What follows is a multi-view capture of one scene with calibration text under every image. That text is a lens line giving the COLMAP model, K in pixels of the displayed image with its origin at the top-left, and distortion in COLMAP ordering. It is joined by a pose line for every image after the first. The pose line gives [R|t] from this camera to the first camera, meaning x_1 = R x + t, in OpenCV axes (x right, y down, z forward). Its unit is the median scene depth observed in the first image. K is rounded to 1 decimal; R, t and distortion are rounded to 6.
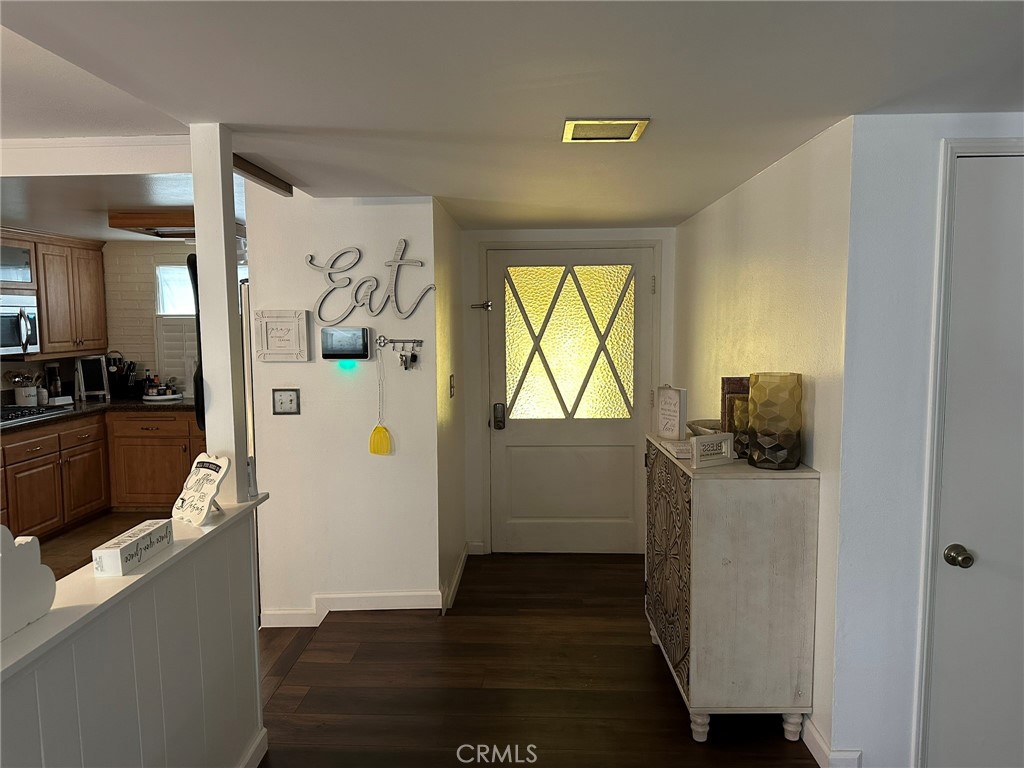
lens RADIAL K [[723.7, 0, 511.8], [0, 723.7, 389.7], [0, 0, 1]] dist [0.100935, -0.146882]
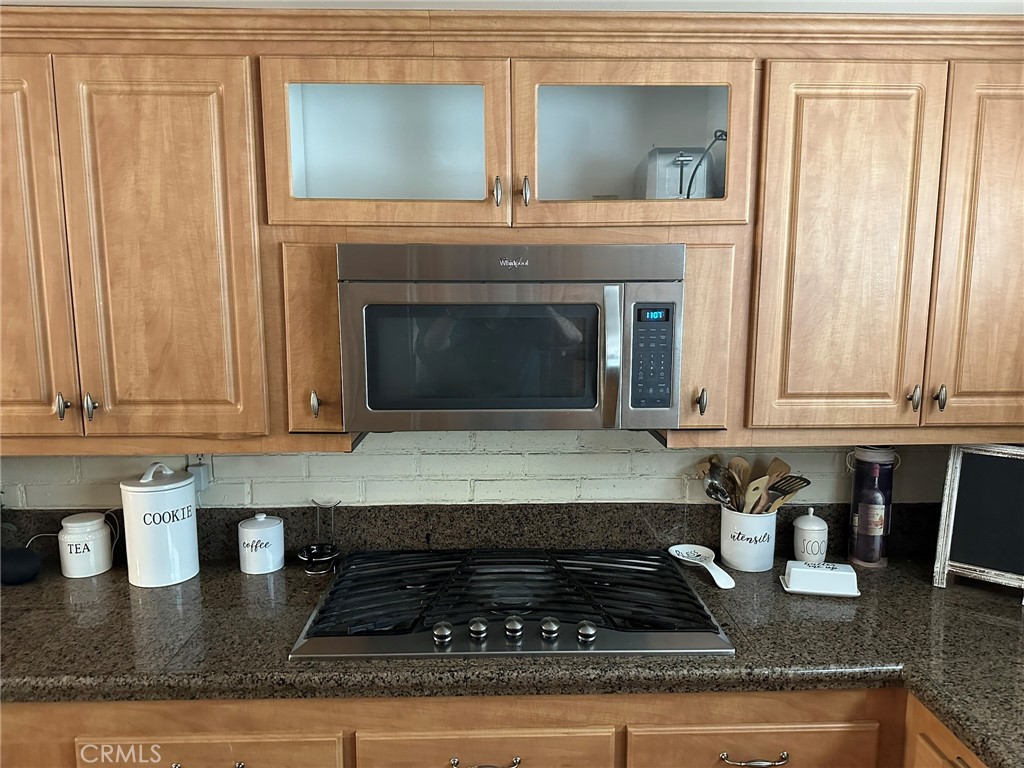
lens RADIAL K [[723.7, 0, 511.8], [0, 723.7, 389.7], [0, 0, 1]] dist [0.100935, -0.146882]
pose [[0.071891, 0.148204, -0.986340, -0.313486], [-0.096459, 0.985297, 0.141017, -0.092648], [0.992737, 0.085004, 0.085130, 0.807362]]
